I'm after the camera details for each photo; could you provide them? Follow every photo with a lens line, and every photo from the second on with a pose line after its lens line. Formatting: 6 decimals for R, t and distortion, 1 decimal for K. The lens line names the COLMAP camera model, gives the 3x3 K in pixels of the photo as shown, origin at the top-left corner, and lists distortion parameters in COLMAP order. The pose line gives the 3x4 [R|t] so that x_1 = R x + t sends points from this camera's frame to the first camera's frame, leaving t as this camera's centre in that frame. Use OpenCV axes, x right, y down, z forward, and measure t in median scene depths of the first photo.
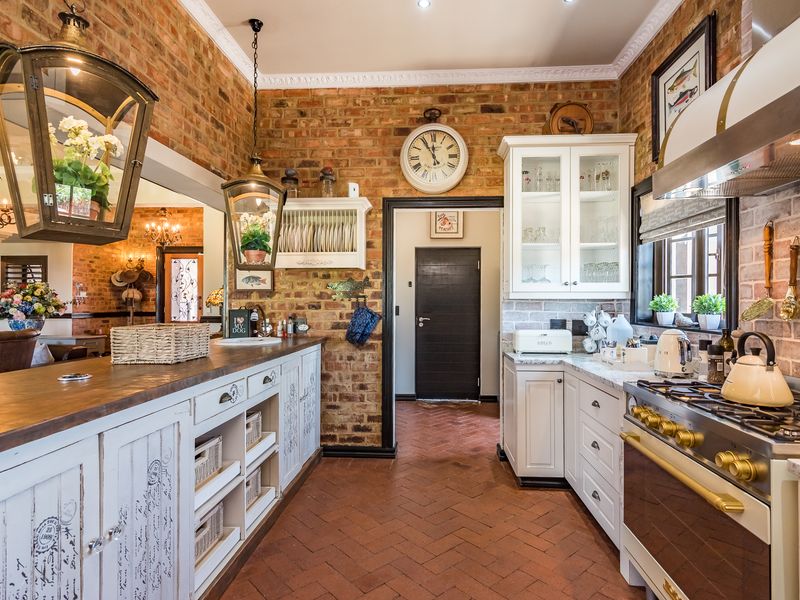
lens RADIAL K [[455.0, 0, 399.8], [0, 455.0, 304.2], [0, 0, 1]] dist [0.013744, -0.000365]
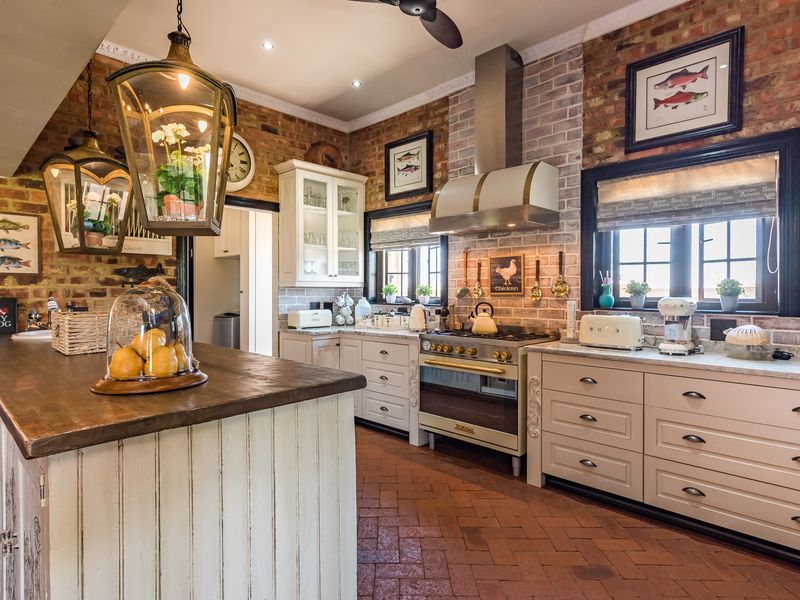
lens RADIAL K [[455.0, 0, 401.3], [0, 455.0, 302.5], [0, 0, 1]] dist [0.013744, -0.000365]
pose [[0.651977, -0.021770, 0.757926, -0.530400], [0.003915, 0.999671, 0.025347, 0.001902], [-0.758228, -0.013558, 0.651848, -0.063517]]
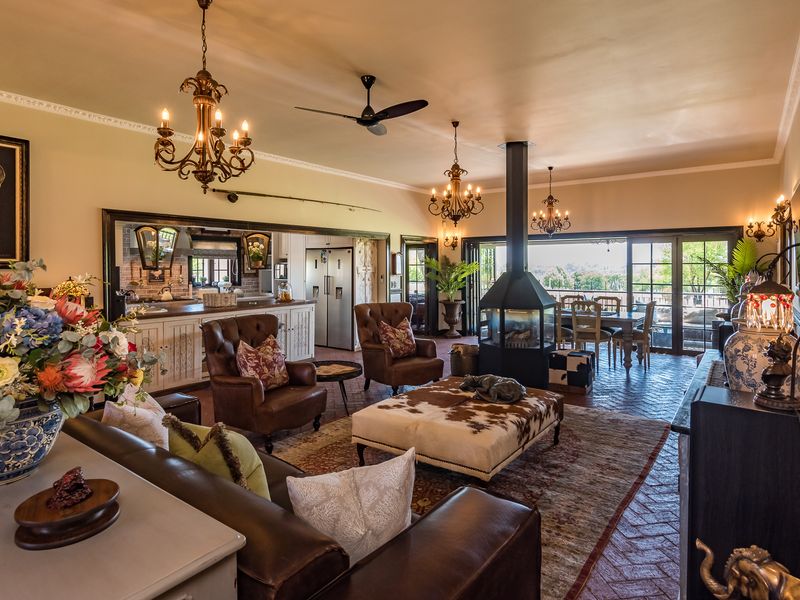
lens RADIAL K [[455.0, 0, 400.0], [0, 455.0, 299.7], [0, 0, 1]] dist [0.013744, -0.000365]
pose [[-0.829802, -0.053514, 0.555486, -1.914184], [-0.012588, 0.996933, 0.077238, -0.102419], [-0.557915, 0.057100, -0.827931, 1.694346]]
